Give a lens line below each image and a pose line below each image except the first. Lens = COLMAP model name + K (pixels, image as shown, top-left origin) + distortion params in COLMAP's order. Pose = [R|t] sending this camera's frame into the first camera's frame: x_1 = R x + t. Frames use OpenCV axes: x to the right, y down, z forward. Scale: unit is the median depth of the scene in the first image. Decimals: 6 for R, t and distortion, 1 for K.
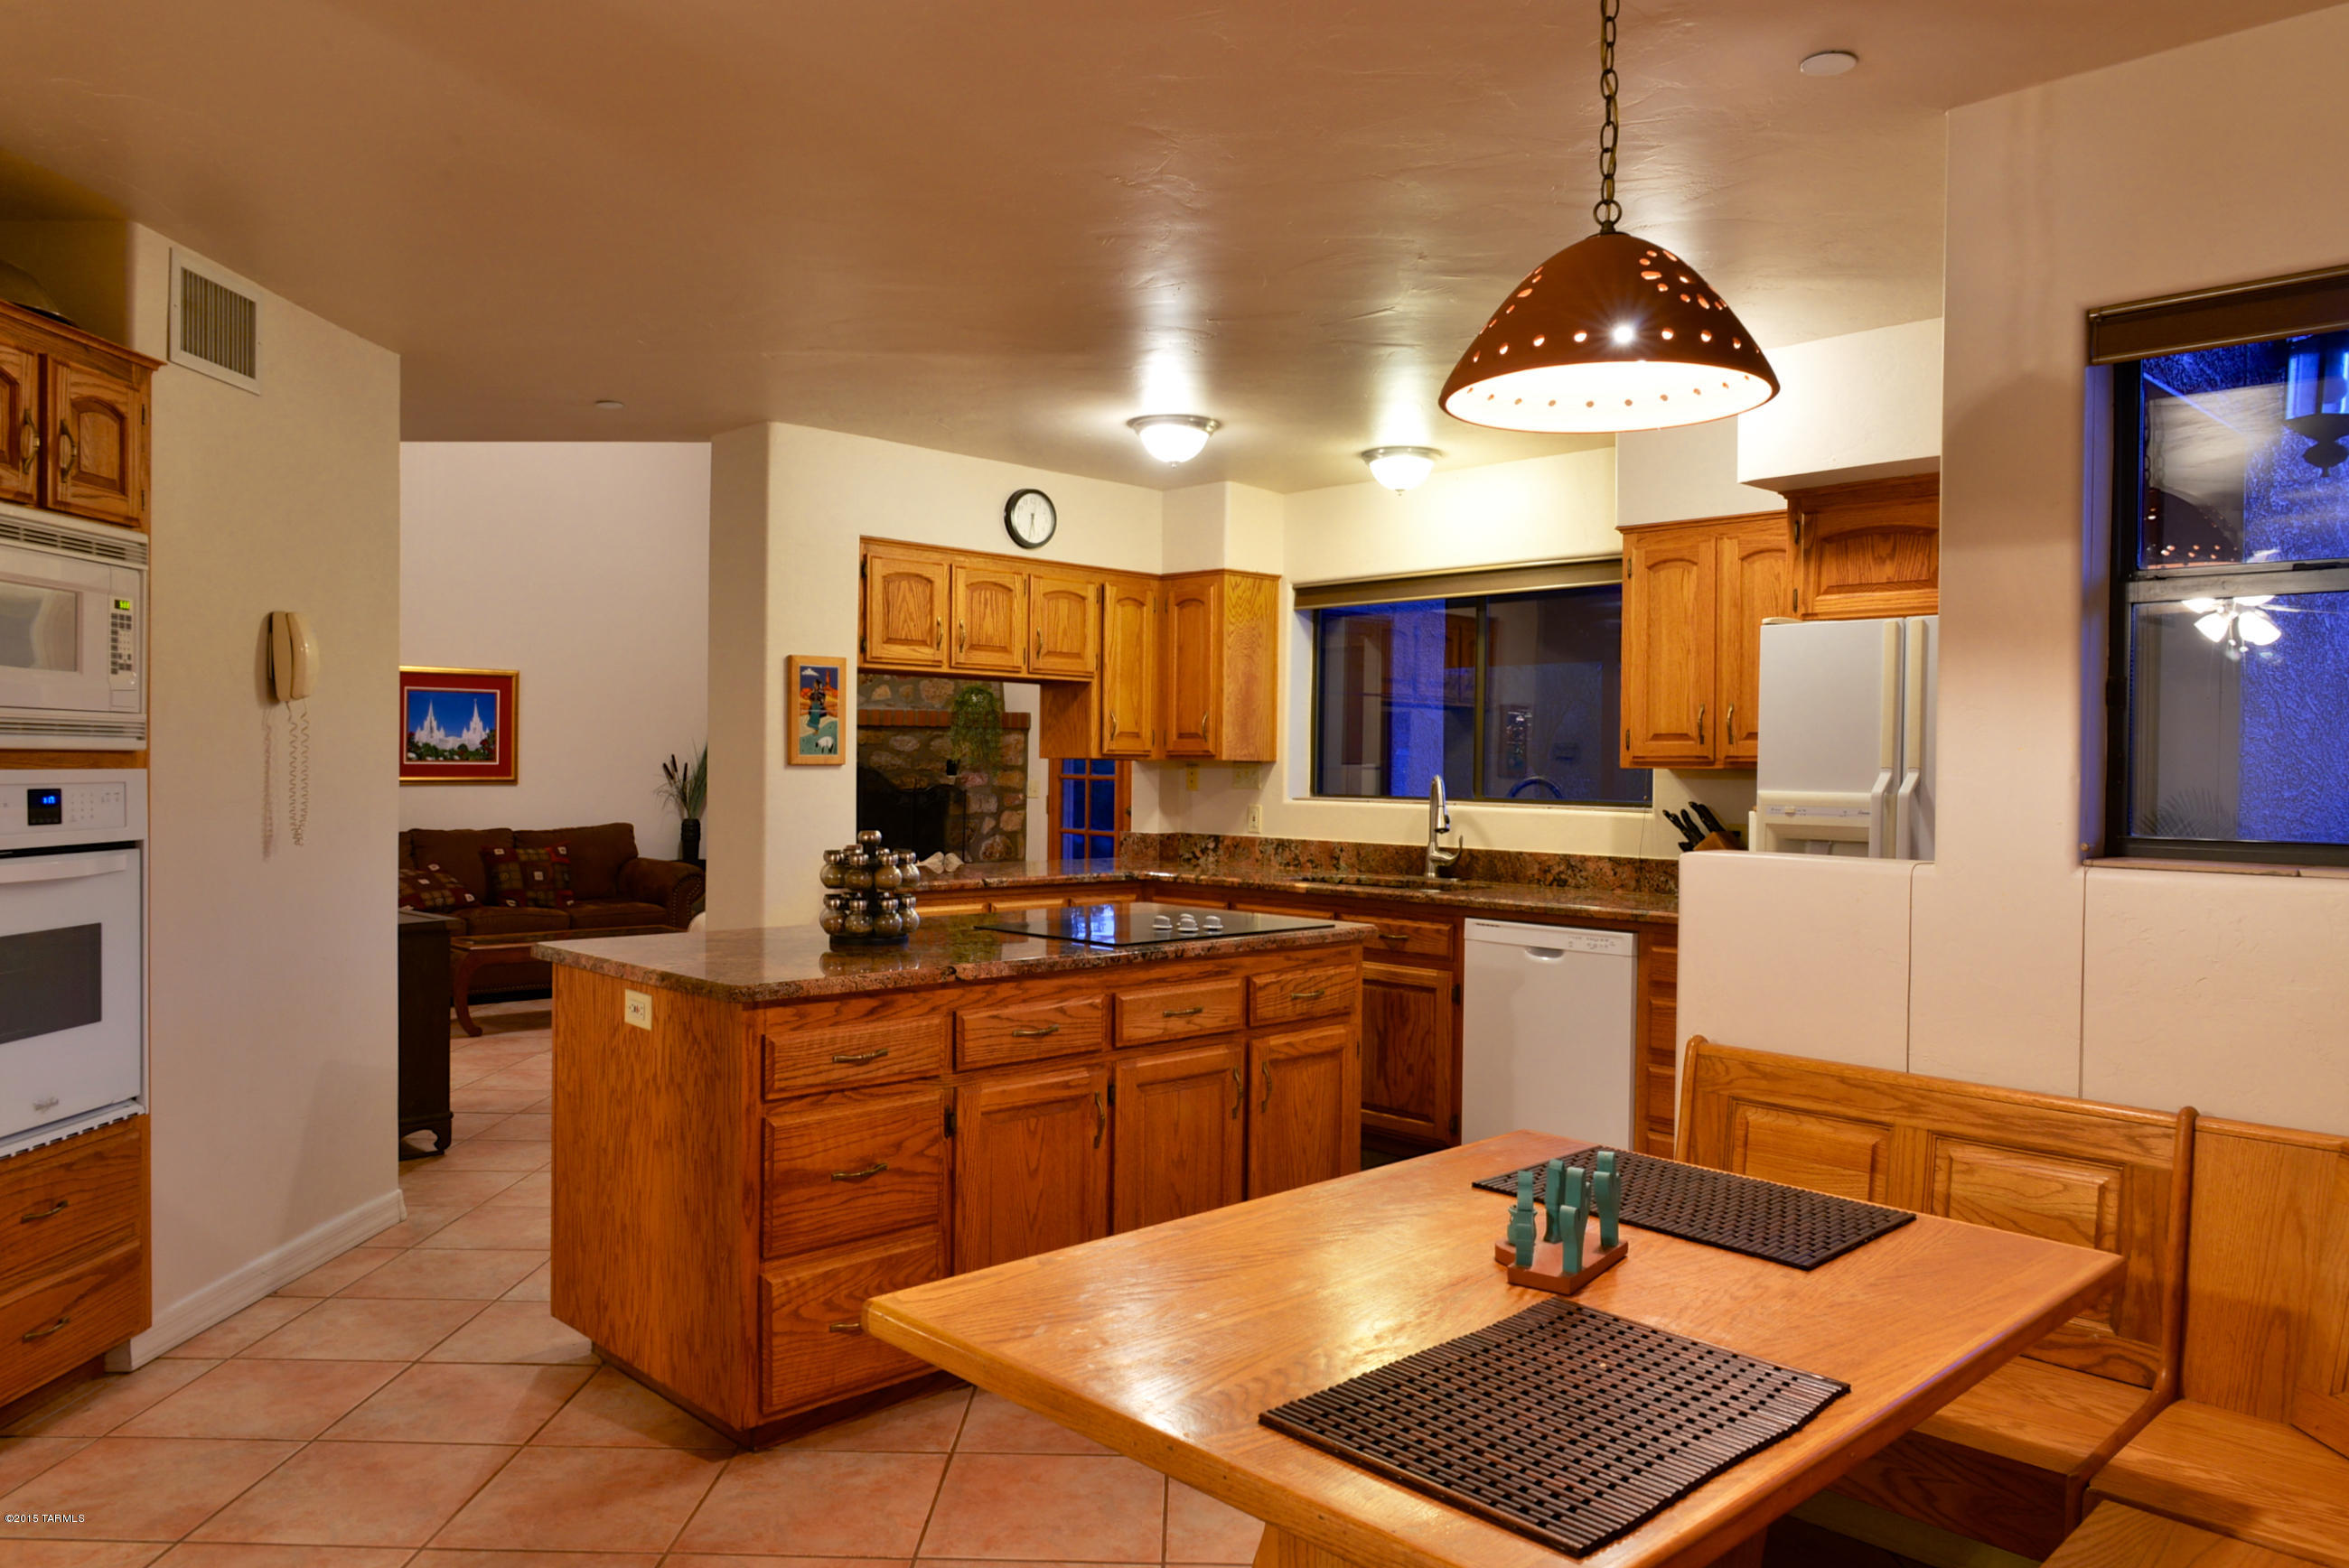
lens RADIAL K [[1622.3, 0, 1182.0], [0, 1622.3, 783.6], [0, 0, 1]] dist [-0.010491, -0.005881]
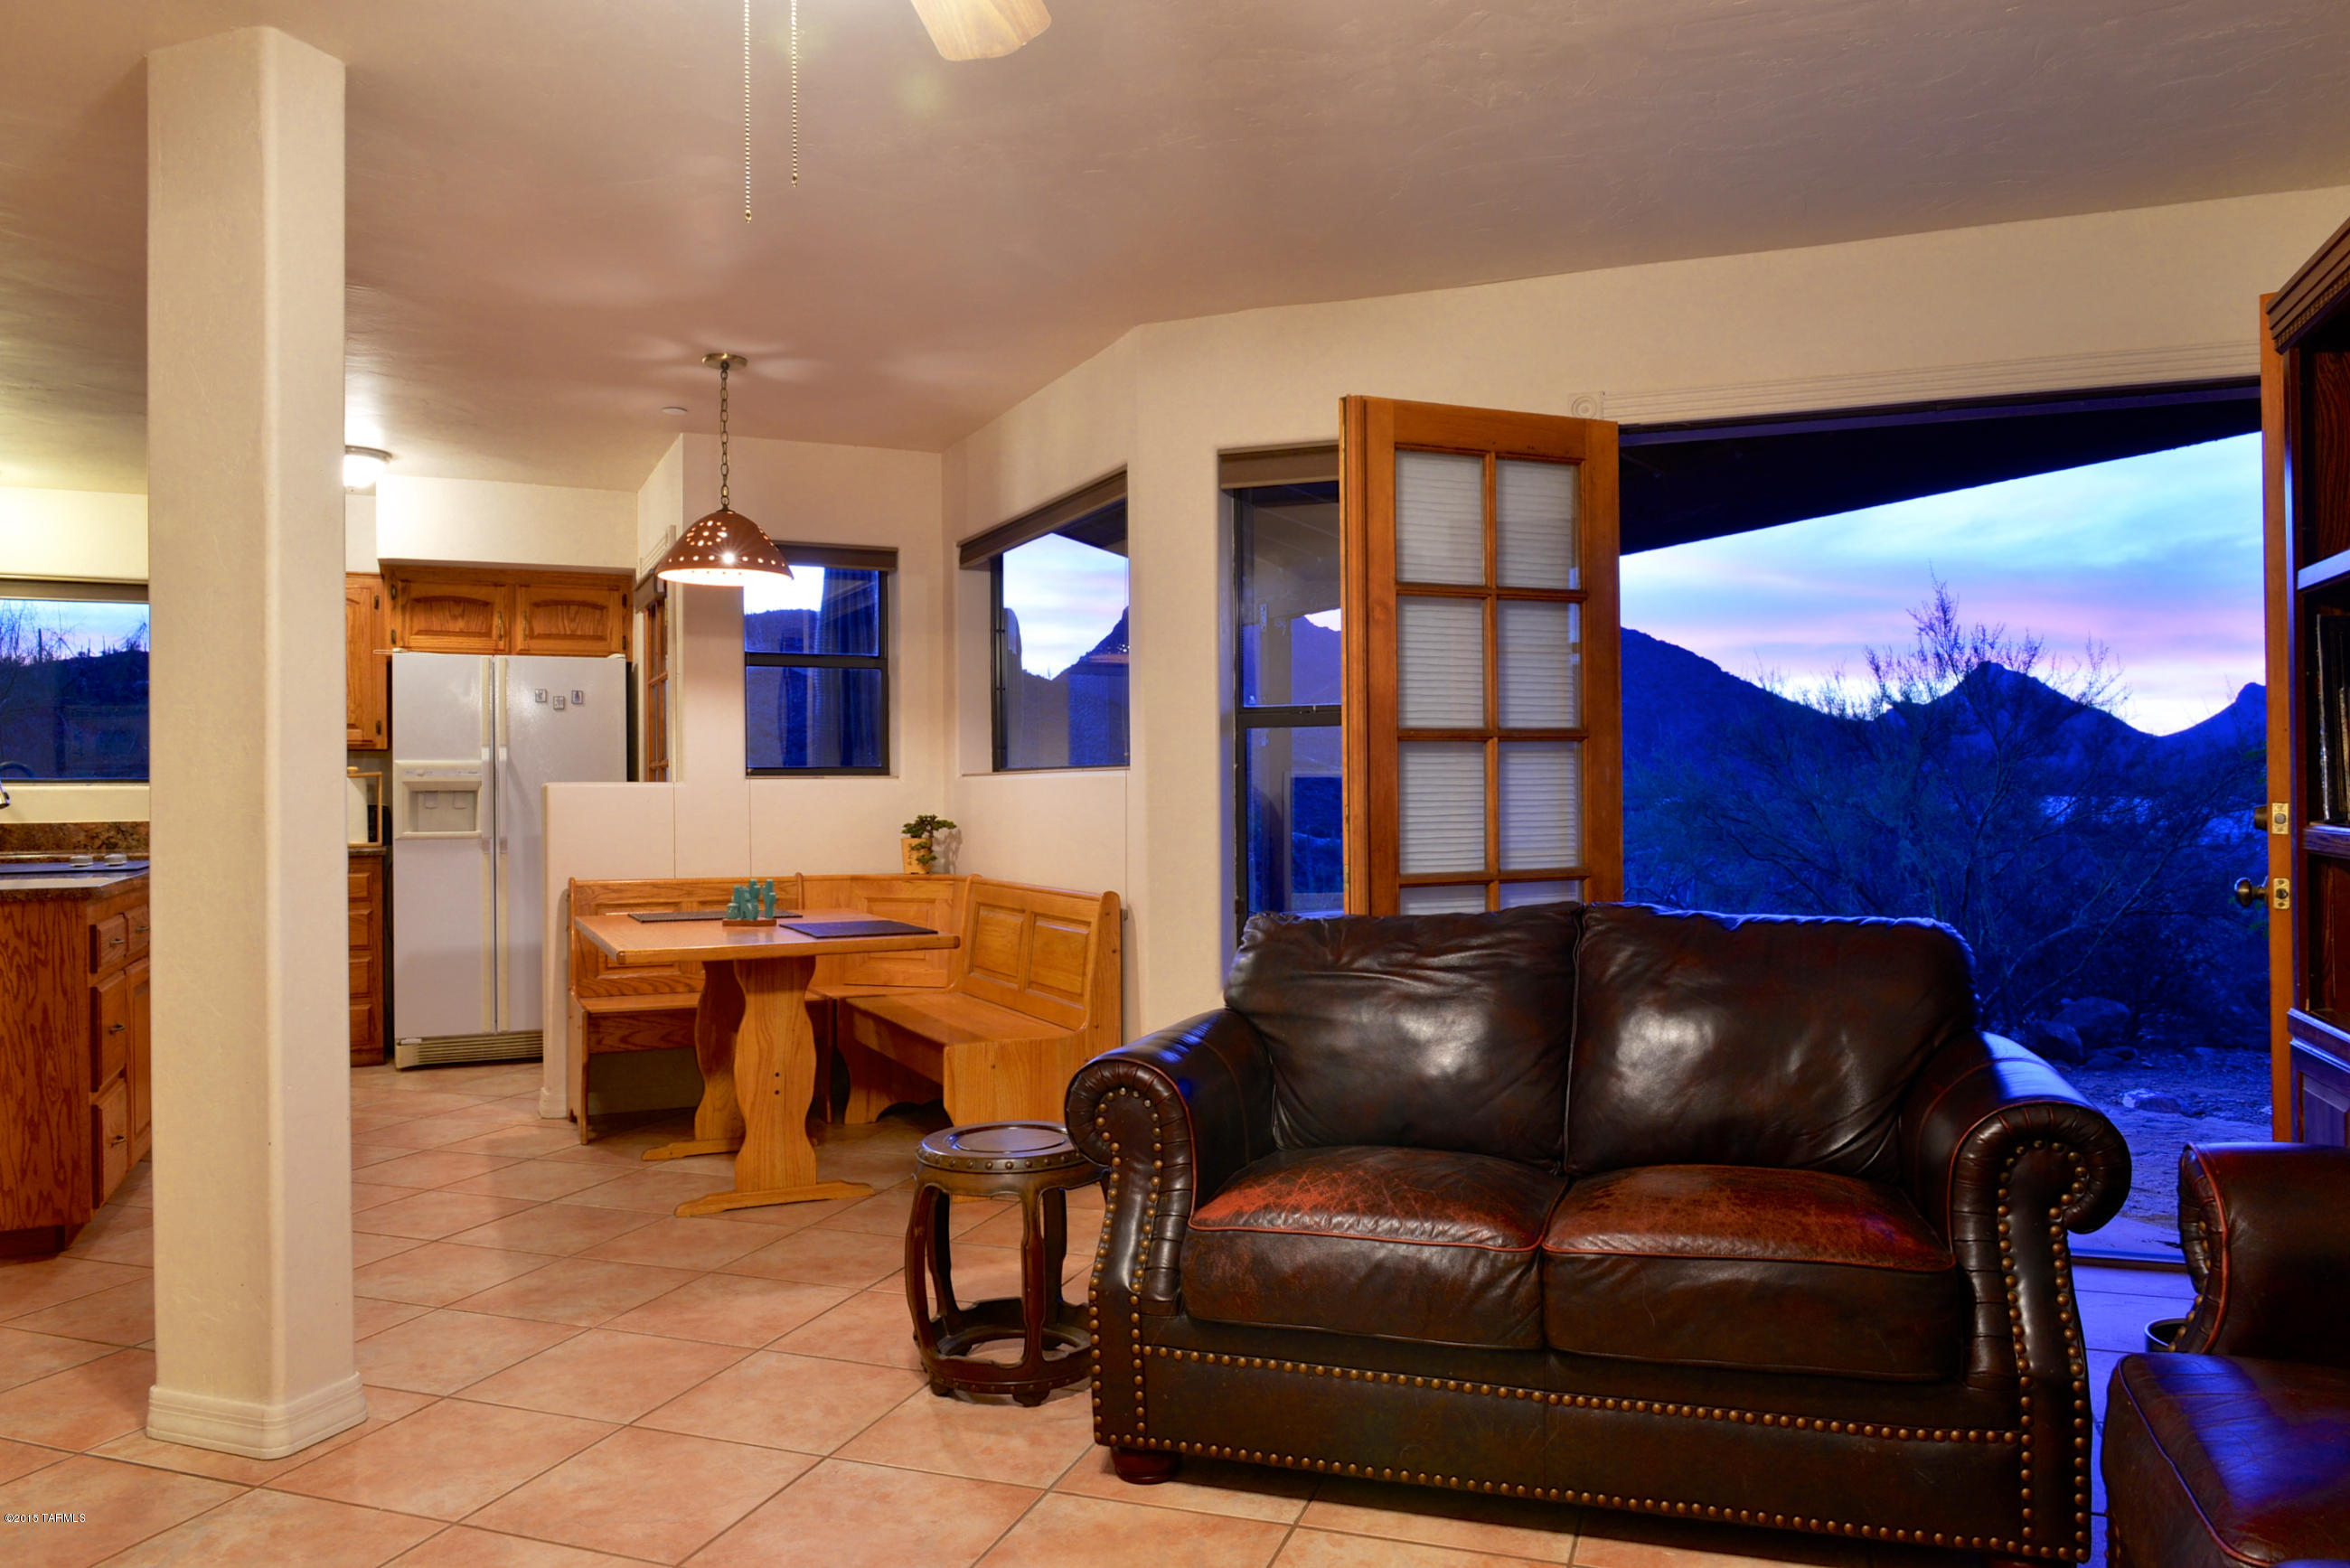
lens RADIAL K [[1642.4, 0, 1169.2], [0, 1642.4, 781.0], [0, 0, 1]] dist [-0.010412, -0.004993]
pose [[0.329807, -0.007433, 0.944019, -0.627086], [0.022806, 0.999740, -0.000096, 0.029399], [-0.943773, 0.021561, 0.329891, -0.147596]]
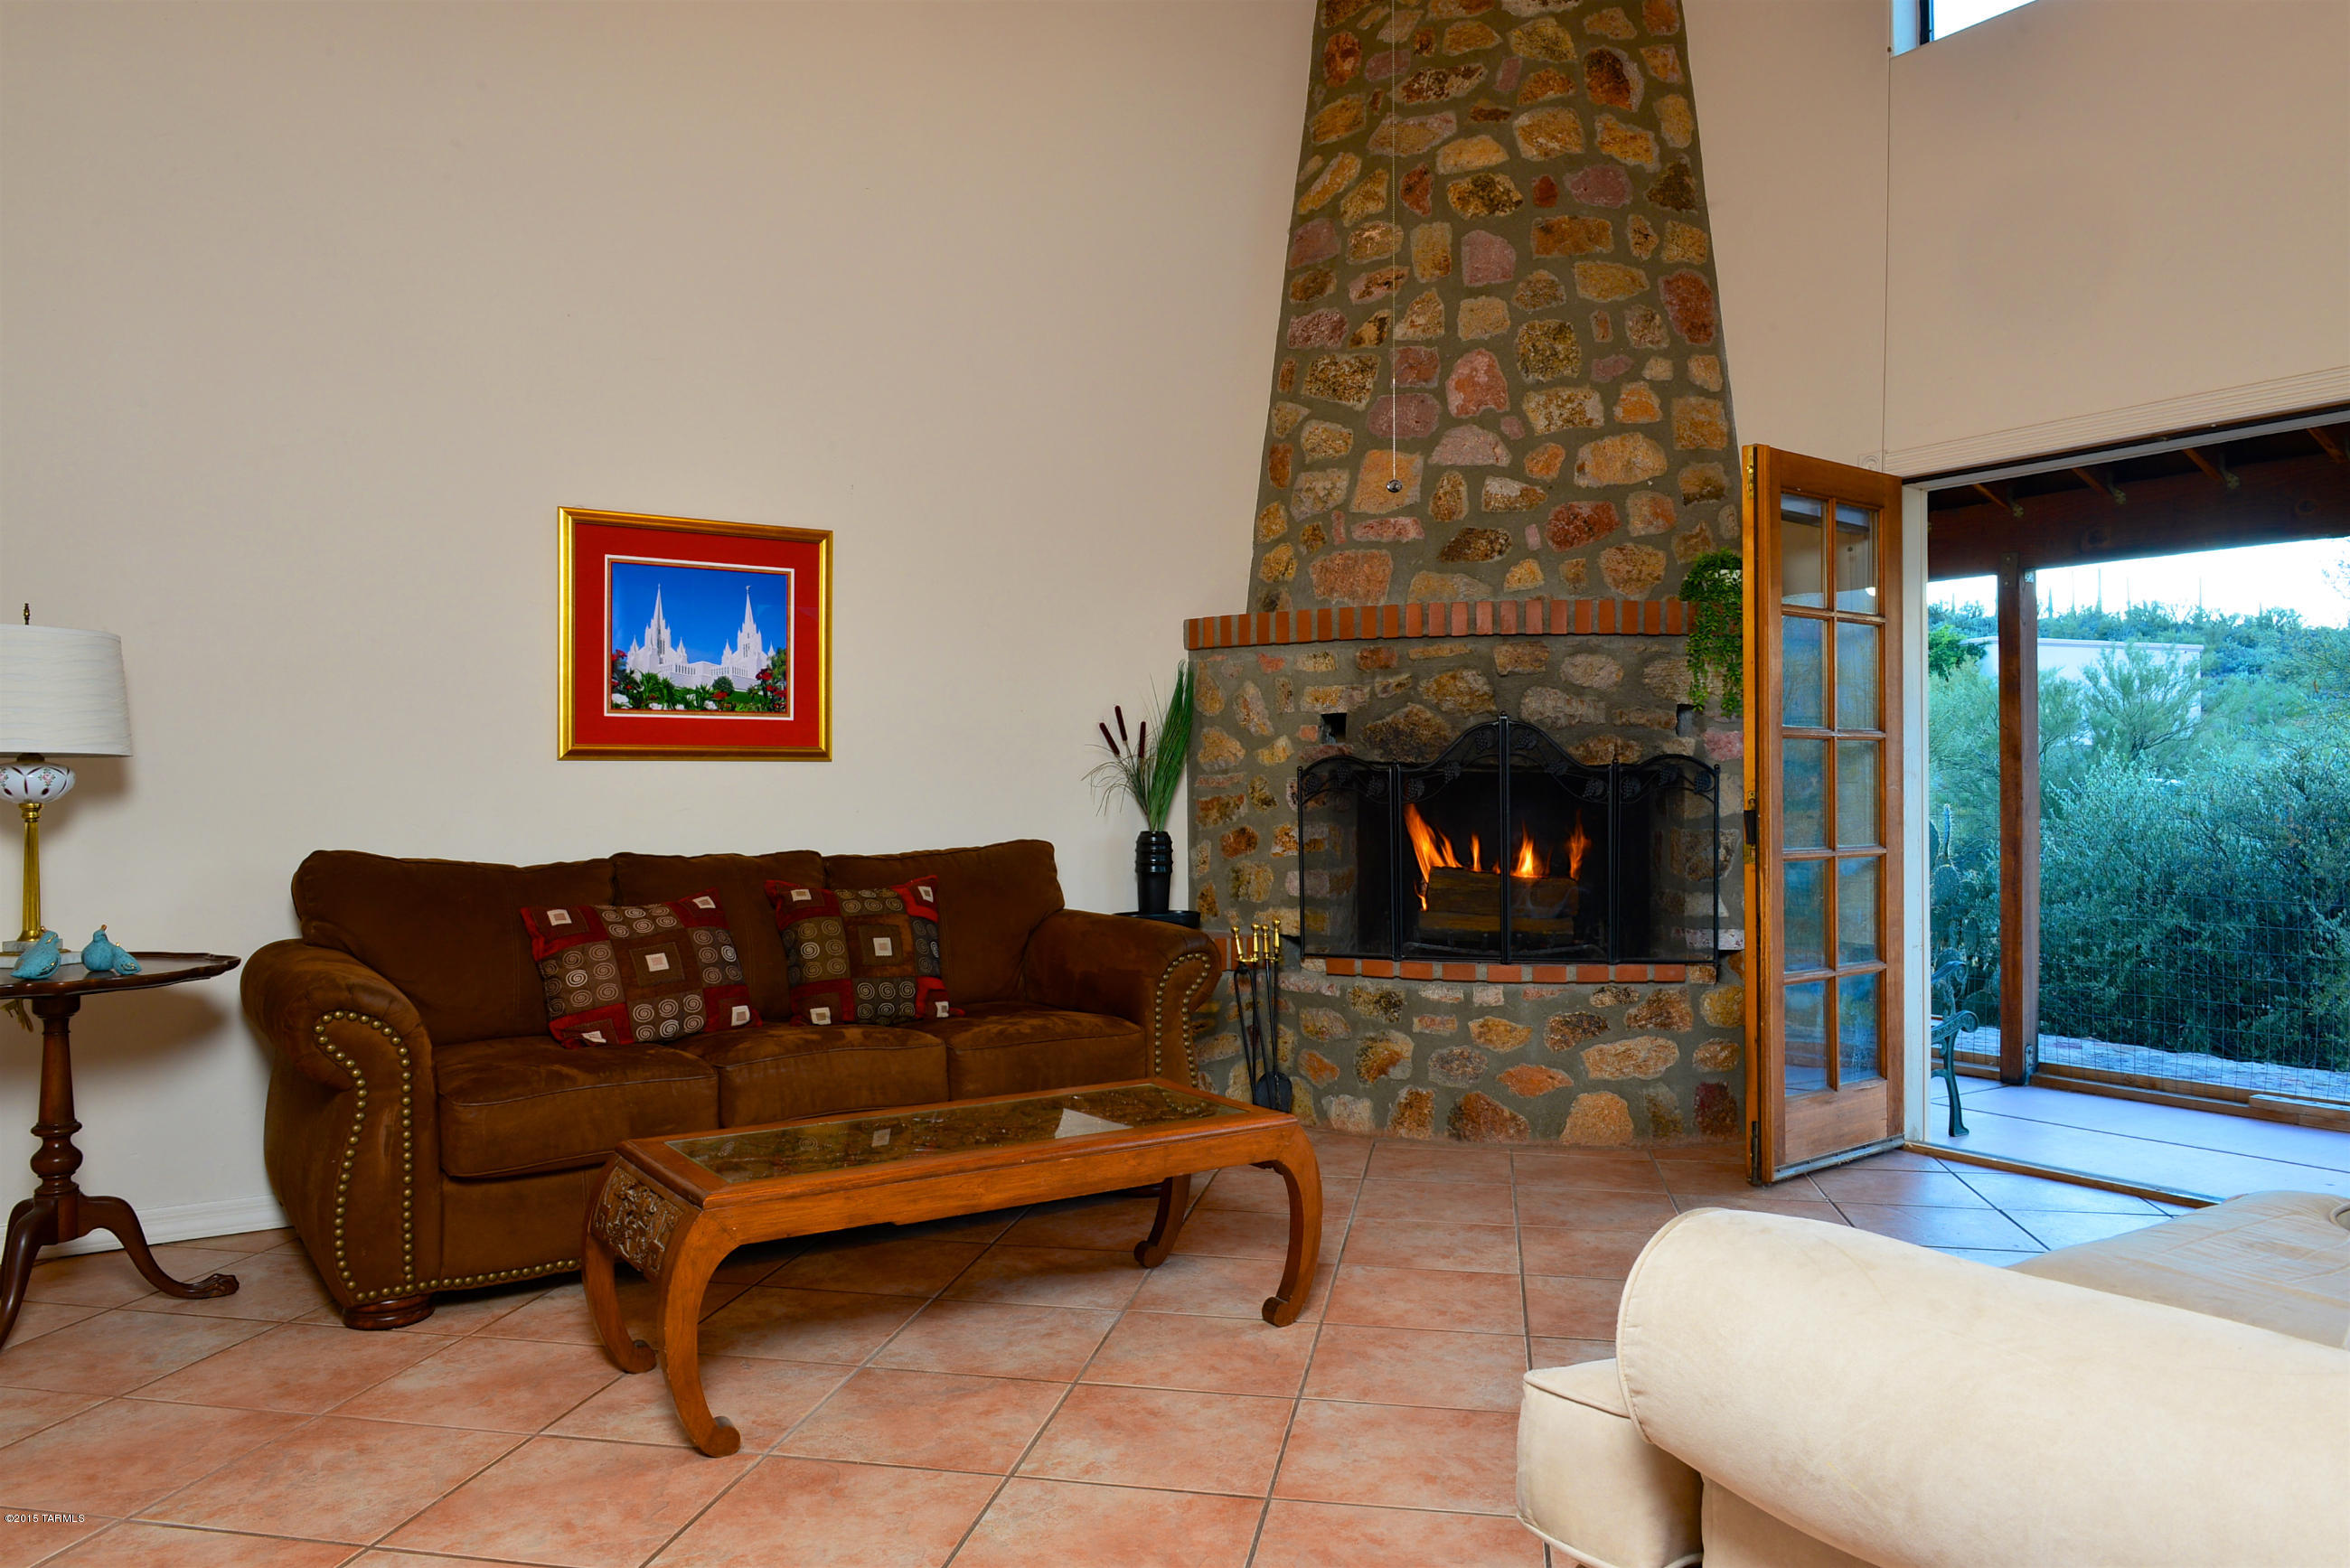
lens RADIAL K [[1602.7, 0, 1182.0], [0, 1602.7, 778.2], [0, 0, 1]] dist [-0.007444, -0.002706]
pose [[0.985373, -0.013544, -0.169874, -0.357100], [0.010160, 0.999733, -0.020776, 0.026739], [0.170110, 0.018747, 0.985247, 0.864722]]
